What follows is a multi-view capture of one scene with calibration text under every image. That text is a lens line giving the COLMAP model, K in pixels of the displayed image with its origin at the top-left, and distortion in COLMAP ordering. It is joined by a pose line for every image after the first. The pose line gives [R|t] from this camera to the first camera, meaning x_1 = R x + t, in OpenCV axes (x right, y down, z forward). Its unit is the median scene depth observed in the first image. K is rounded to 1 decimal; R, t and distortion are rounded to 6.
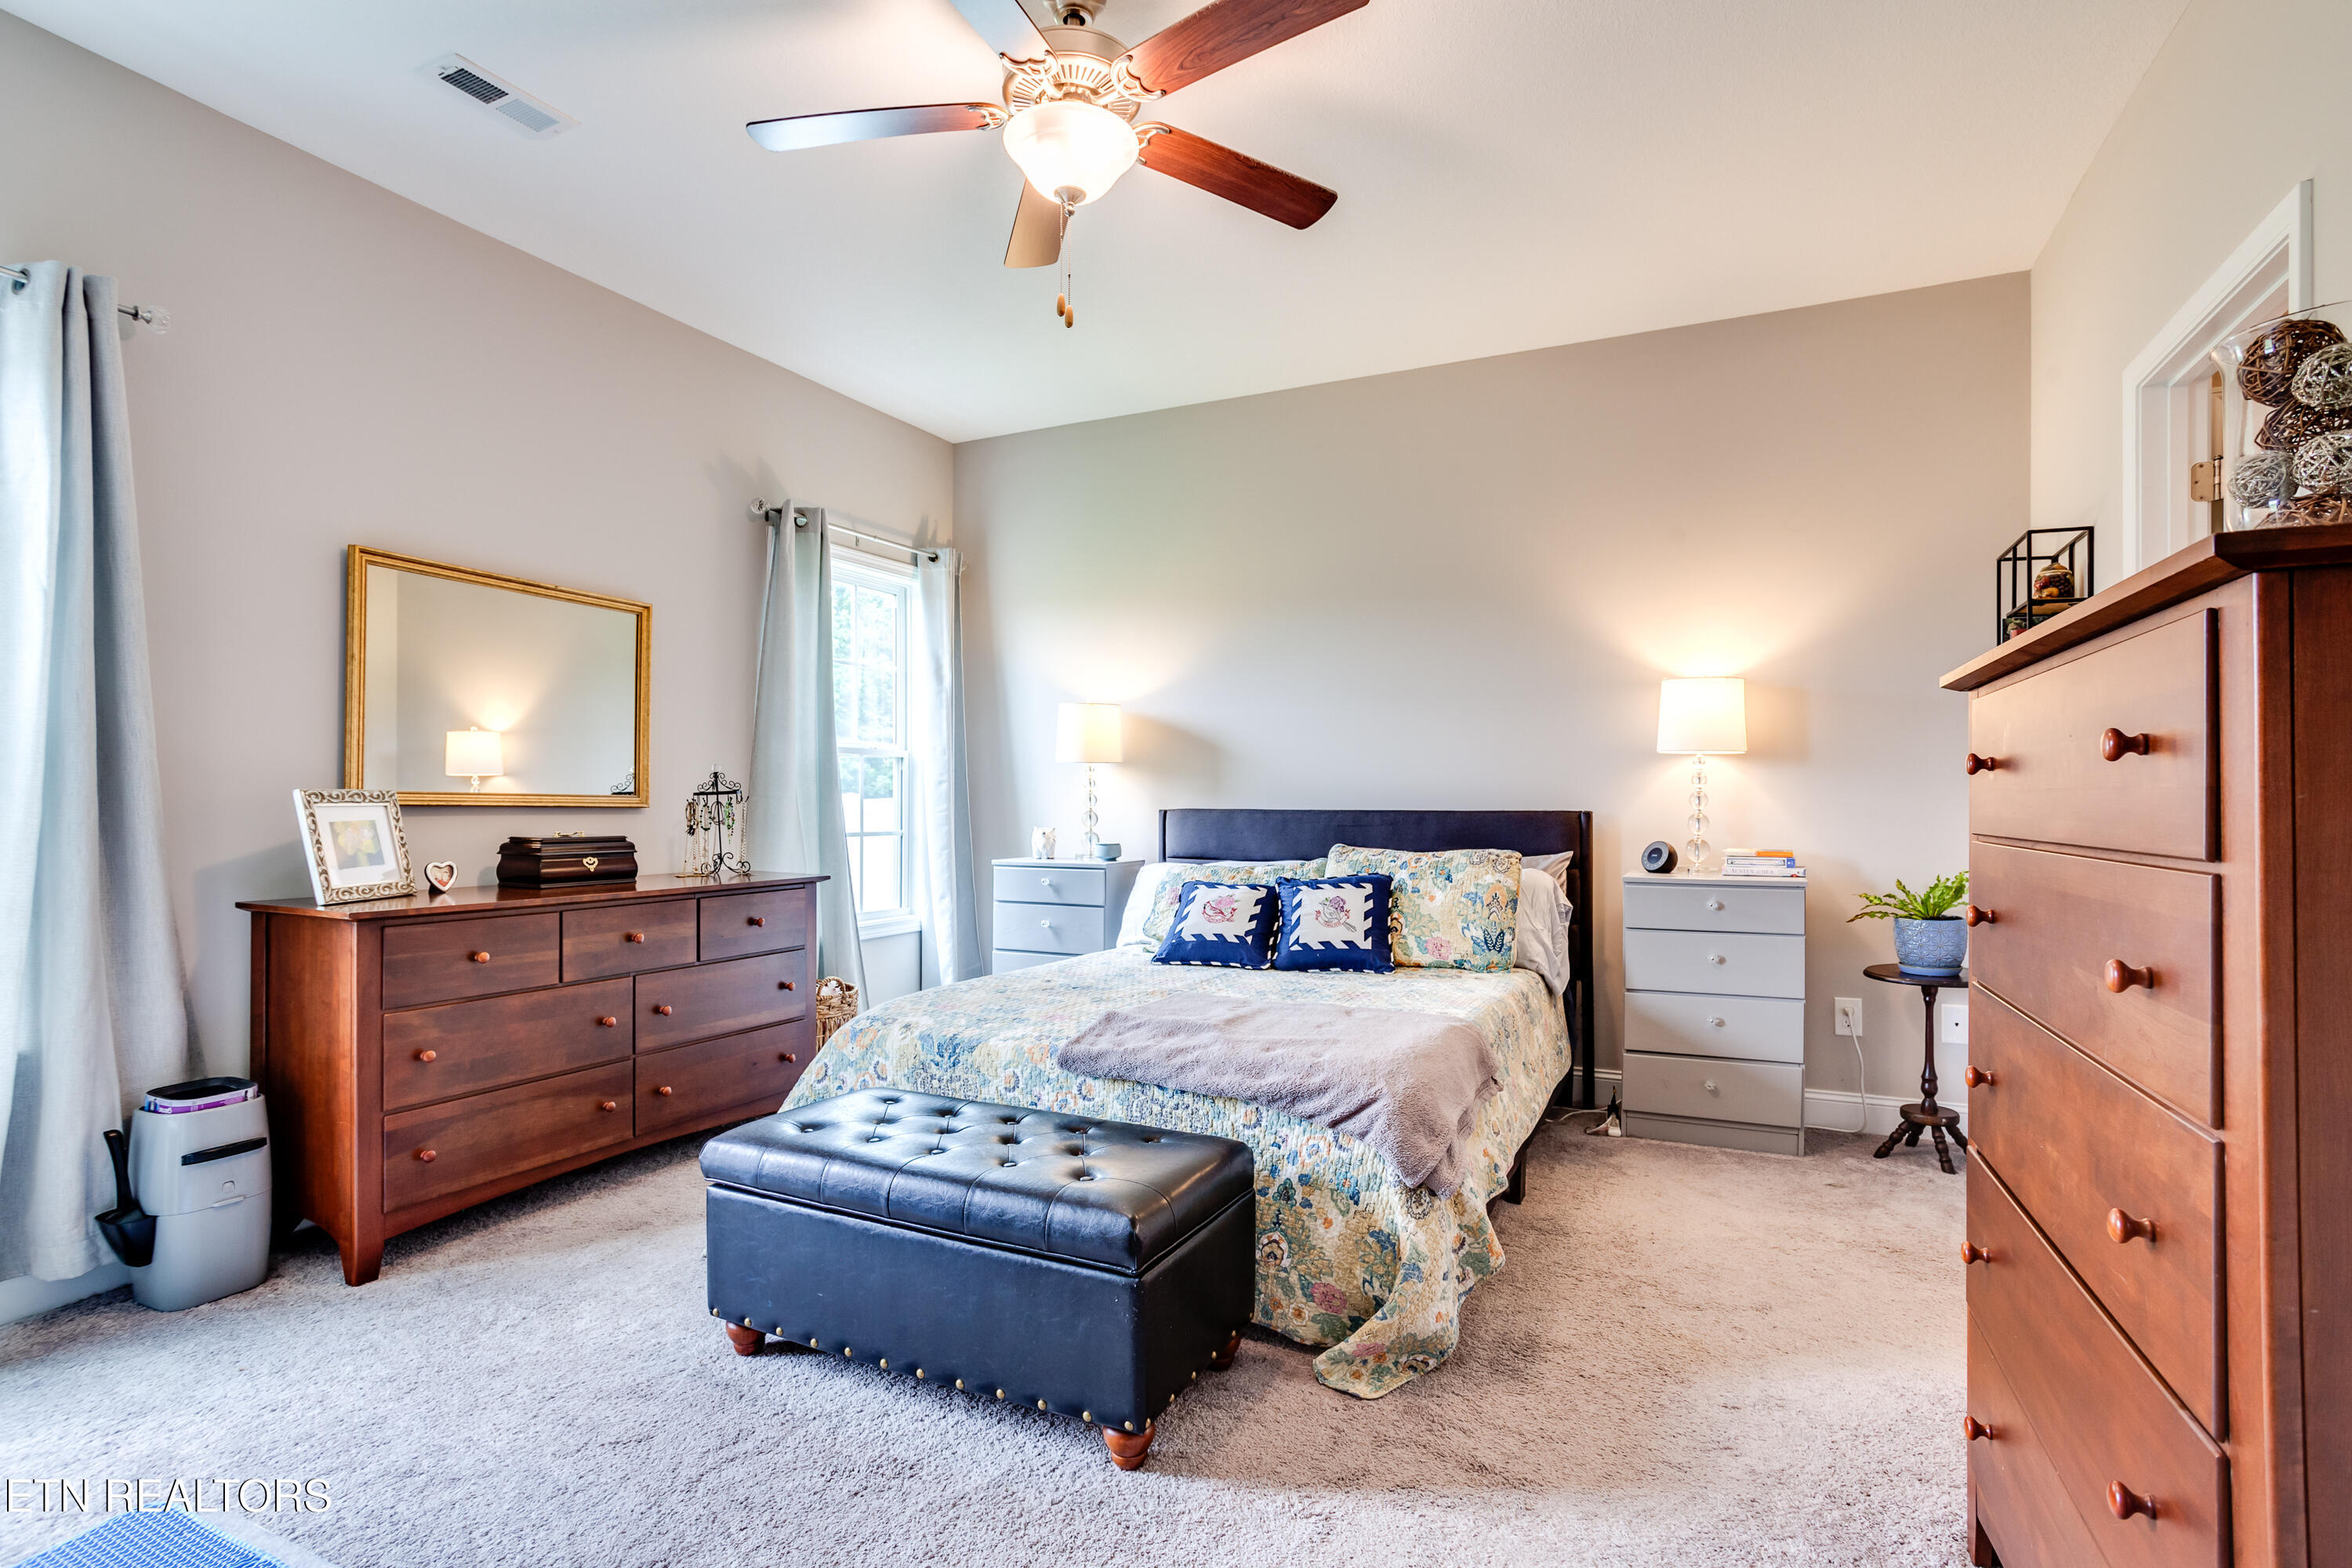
lens RADIAL K [[1141.8, 0, 1184.1], [0, 1141.8, 796.9], [0, 0, 1]] dist [-0.050495, 0.026812]
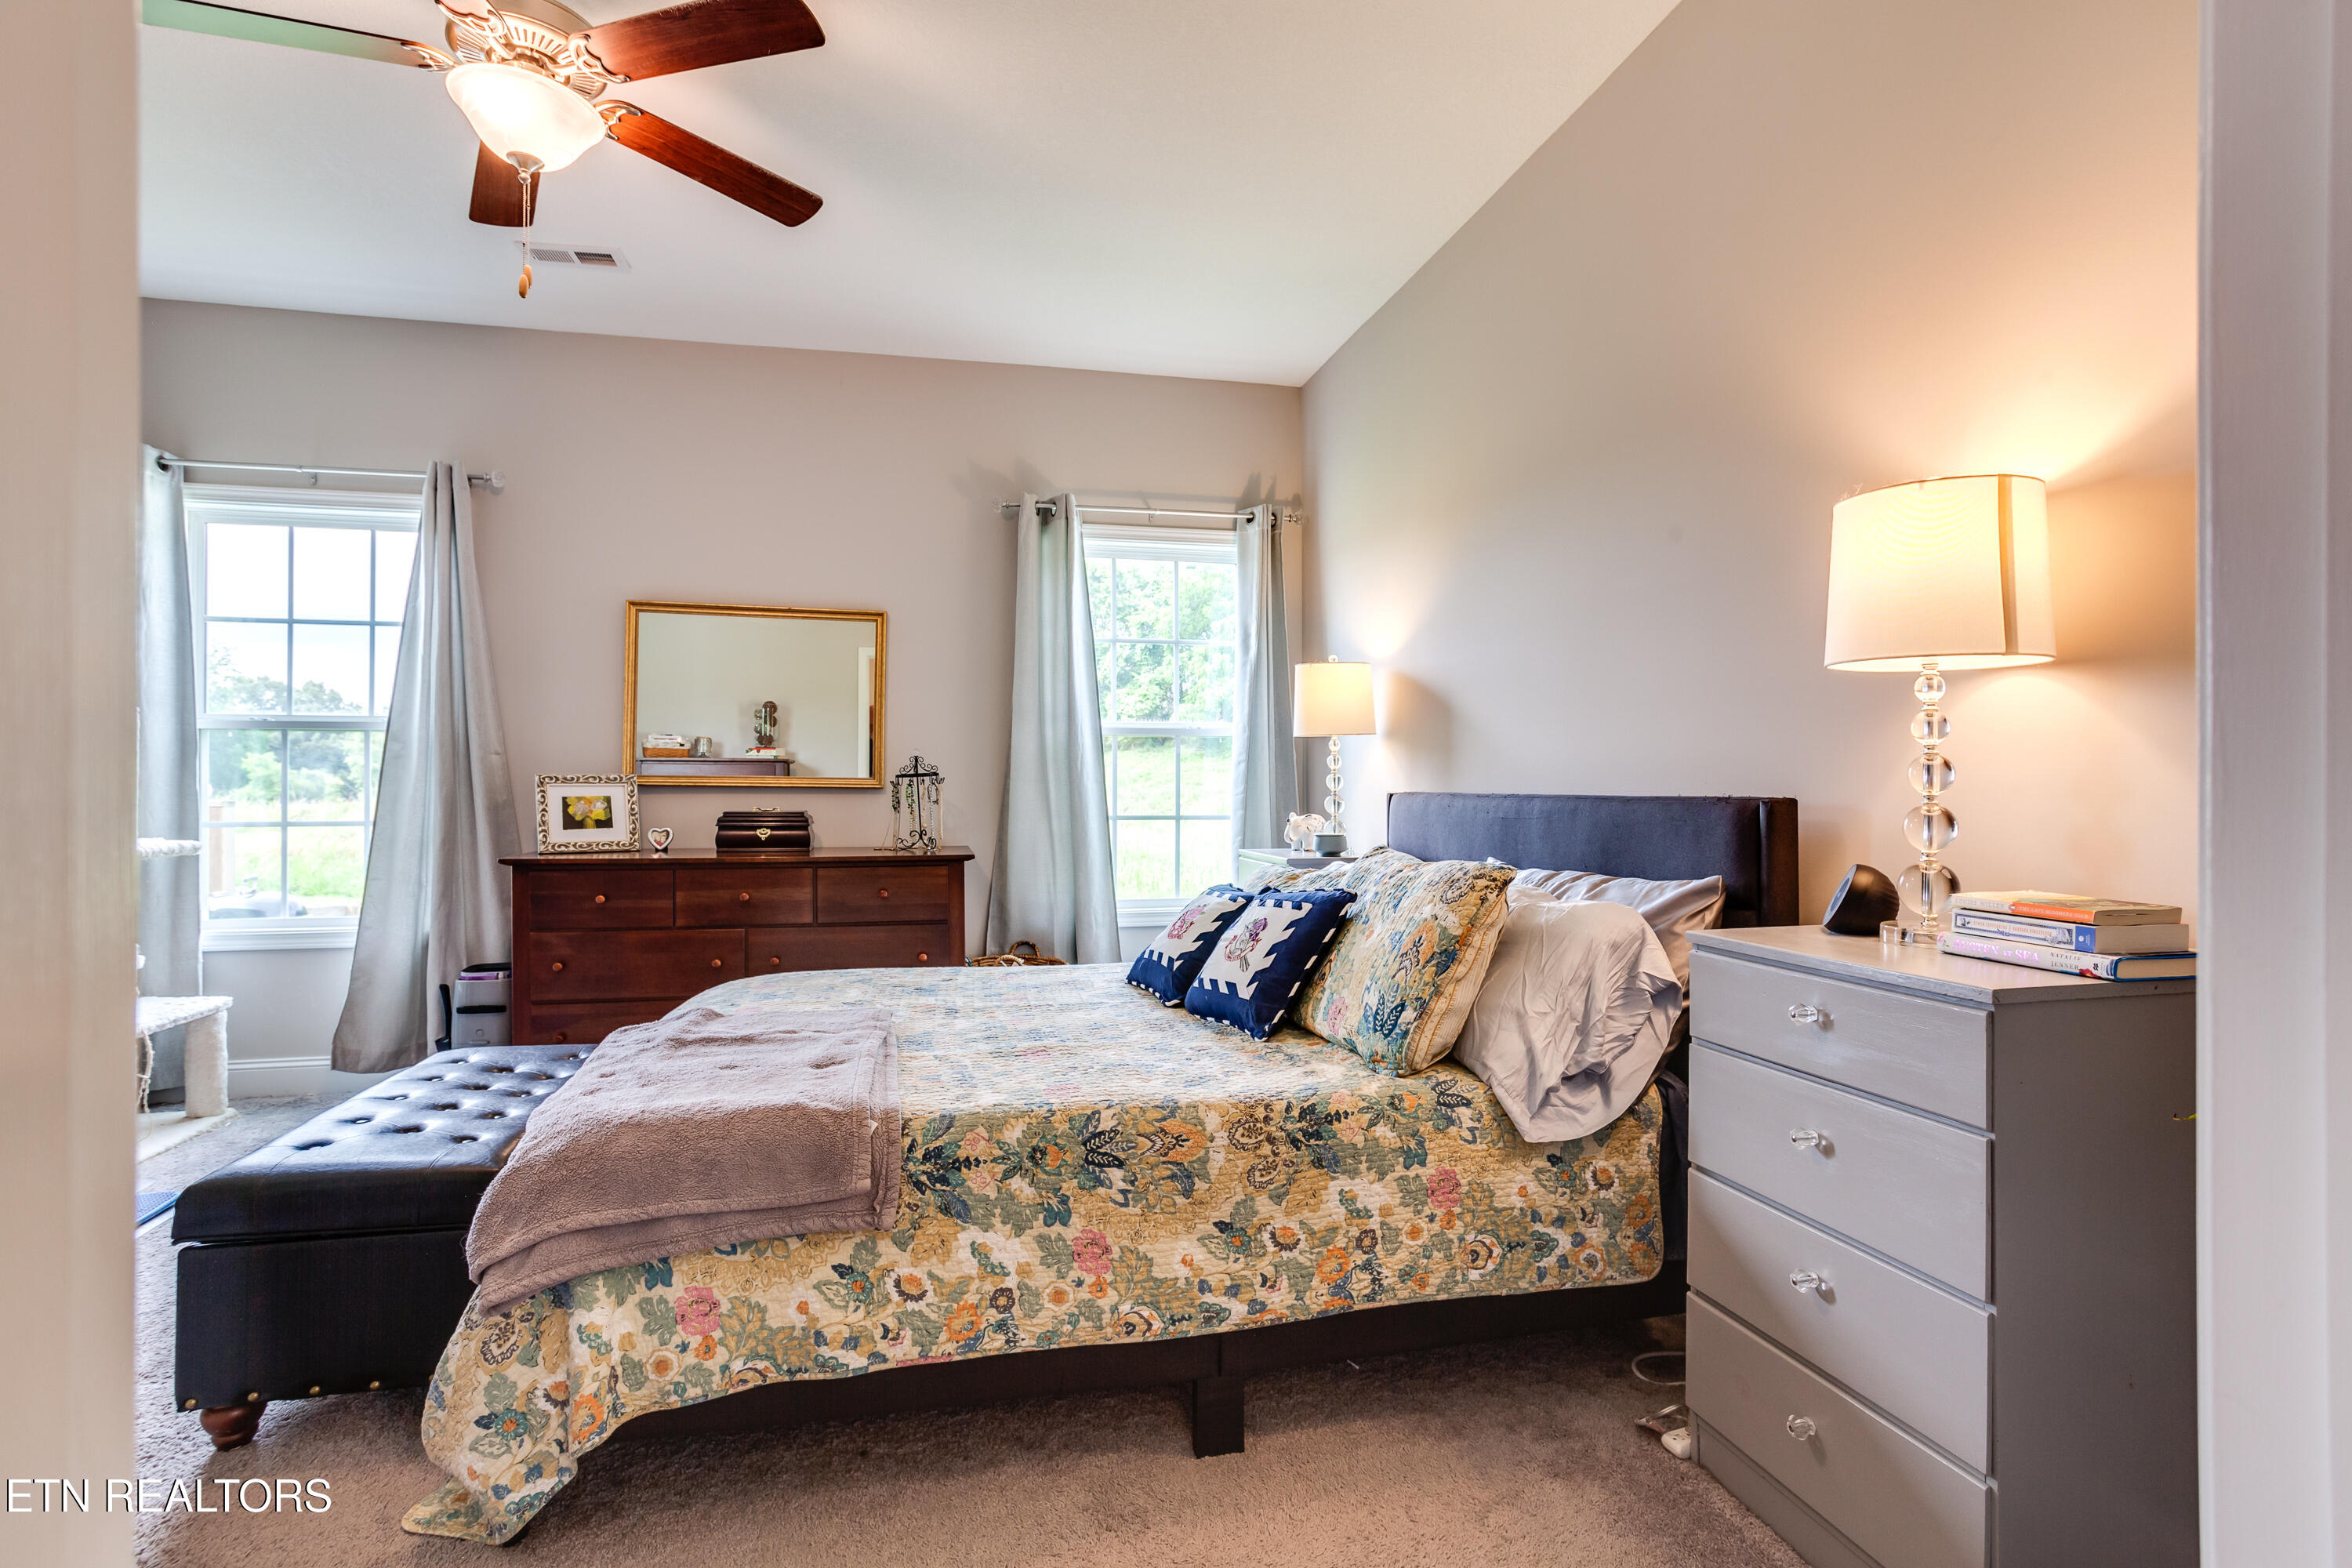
lens RADIAL K [[1141.8, 0, 1175.5], [0, 1141.8, 774.9], [0, 0, 1]] dist [-0.050495, 0.026812]
pose [[0.622982, -0.007436, -0.782201, 0.651243], [0.002585, 0.999969, -0.007447, 0.005496], [0.782232, 0.002617, 0.622982, 0.536630]]
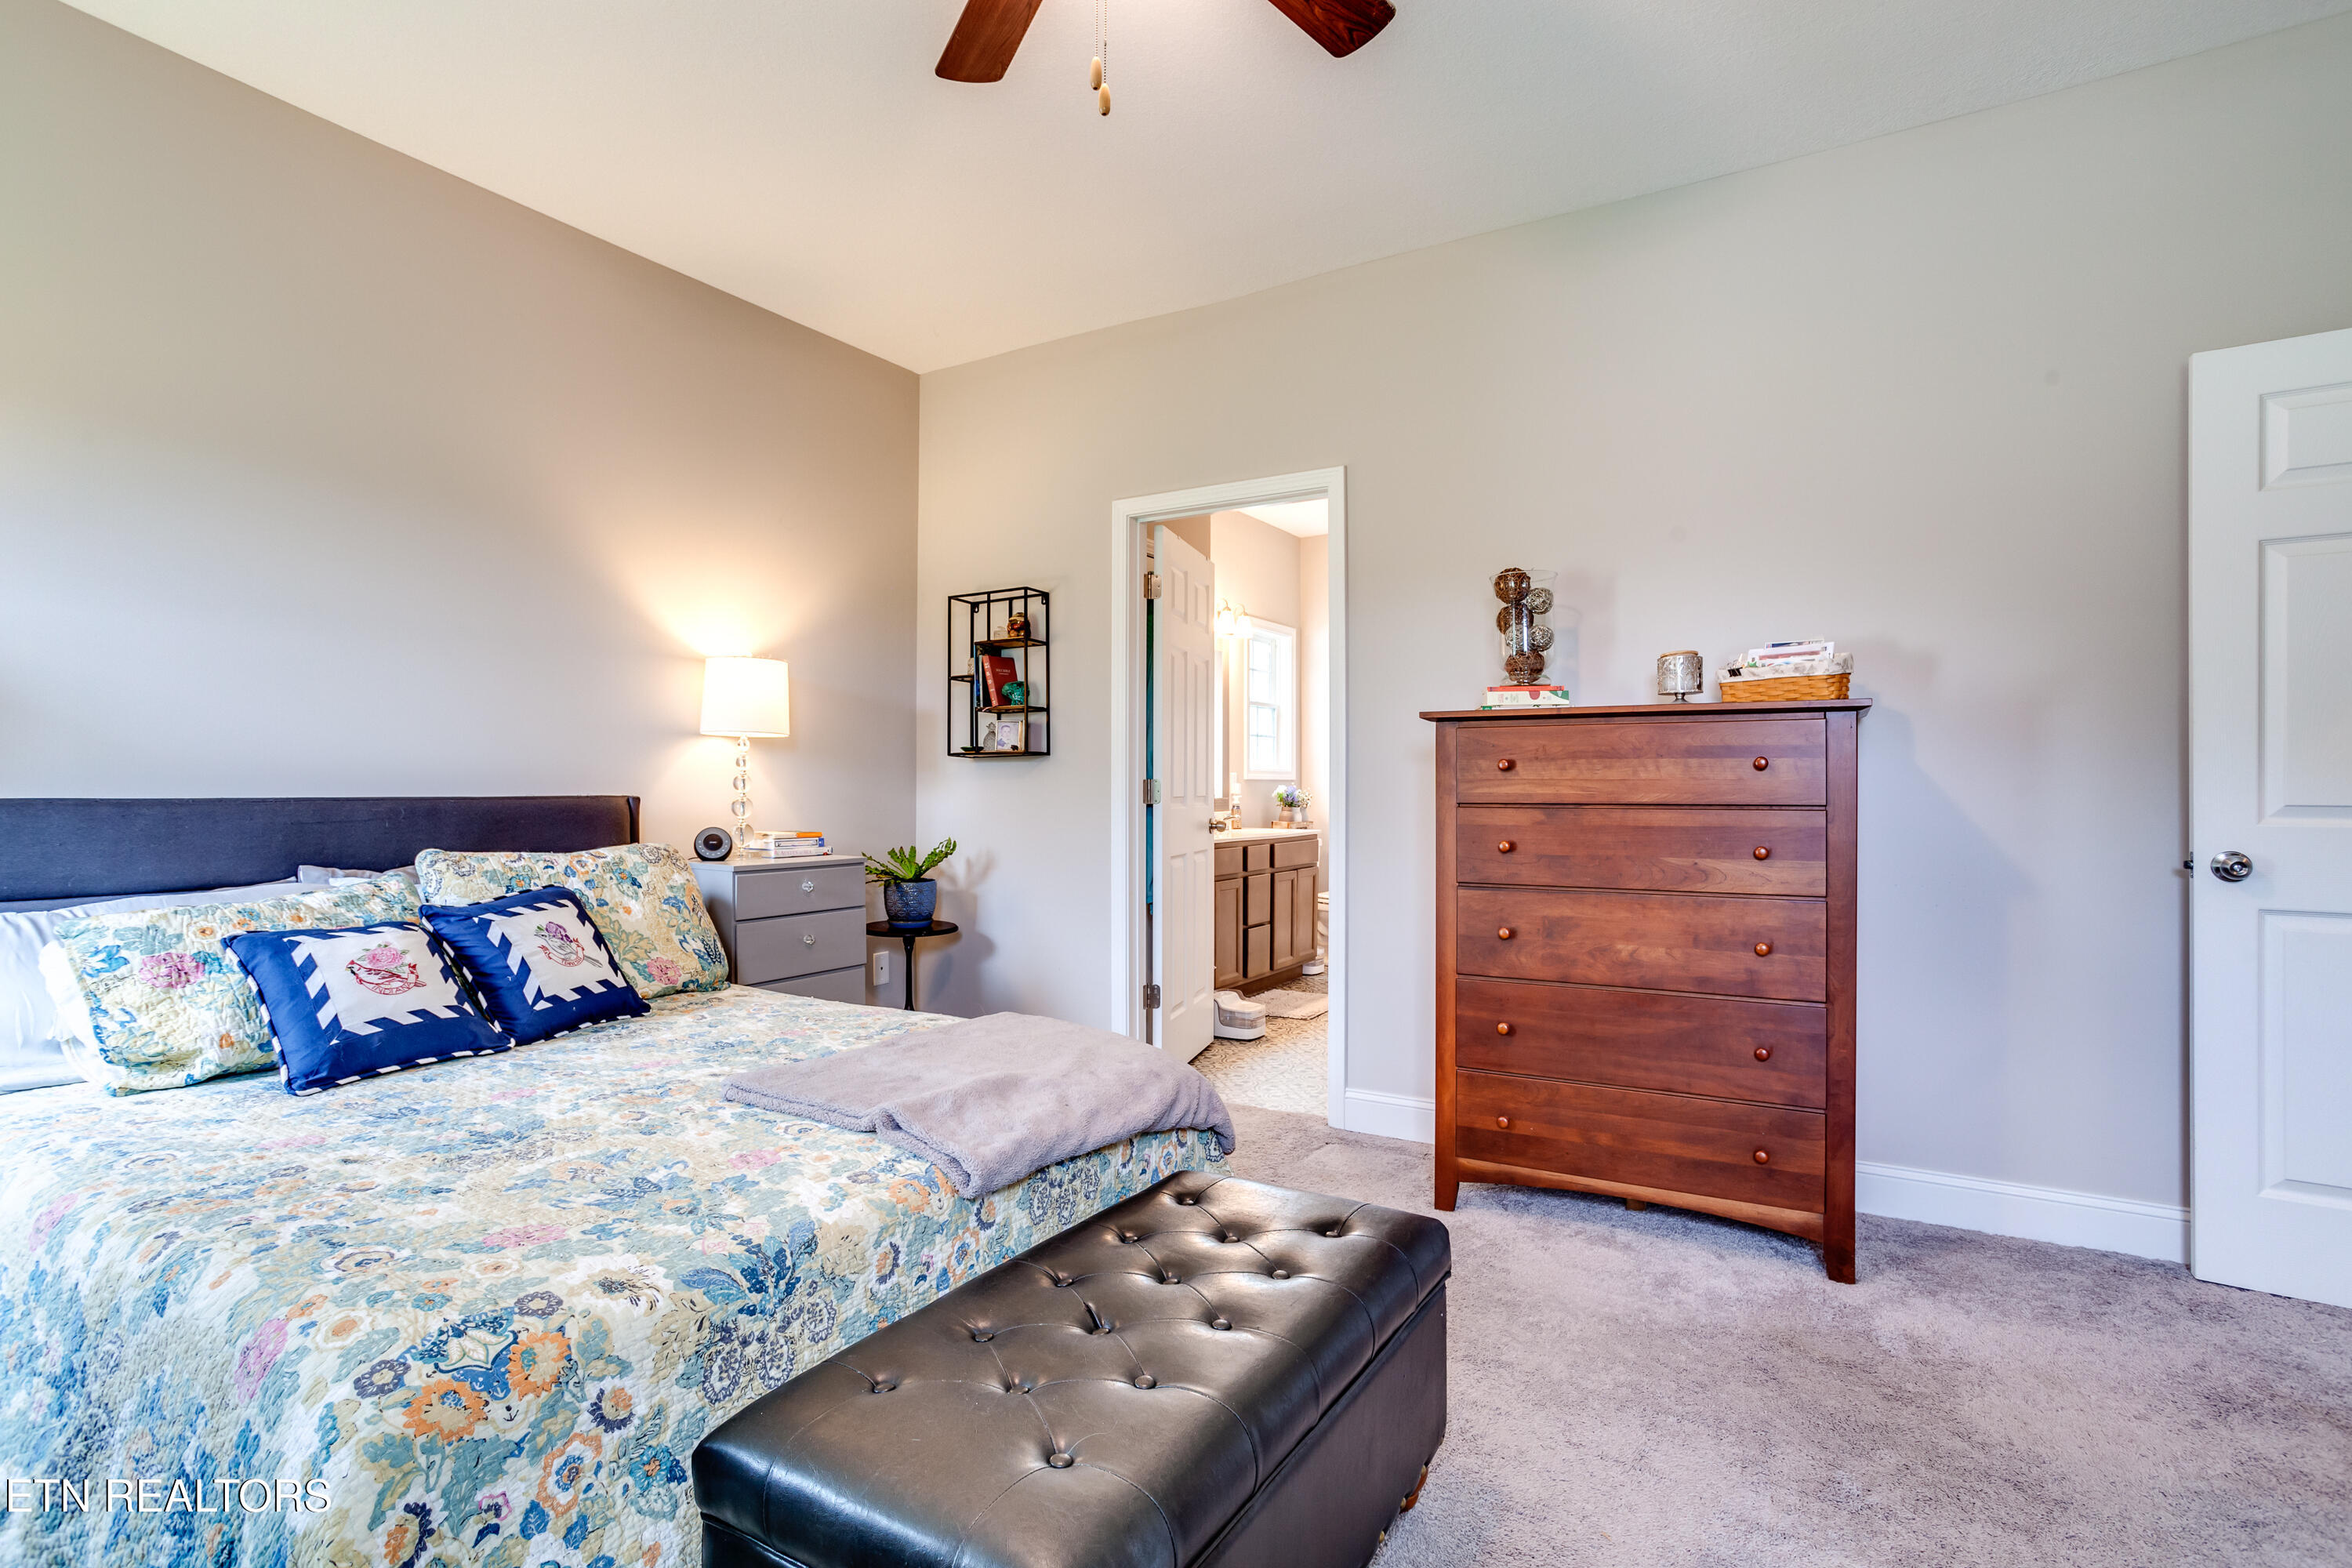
lens RADIAL K [[1141.8, 0, 1173.7], [0, 1141.8, 777.3], [0, 0, 1]] dist [-0.050495, 0.026812]
pose [[0.088623, 0.009142, 0.996023, -0.518215], [-0.006153, 0.999944, -0.008631, 0.004110], [-0.996046, -0.005363, 0.088674, 0.580366]]
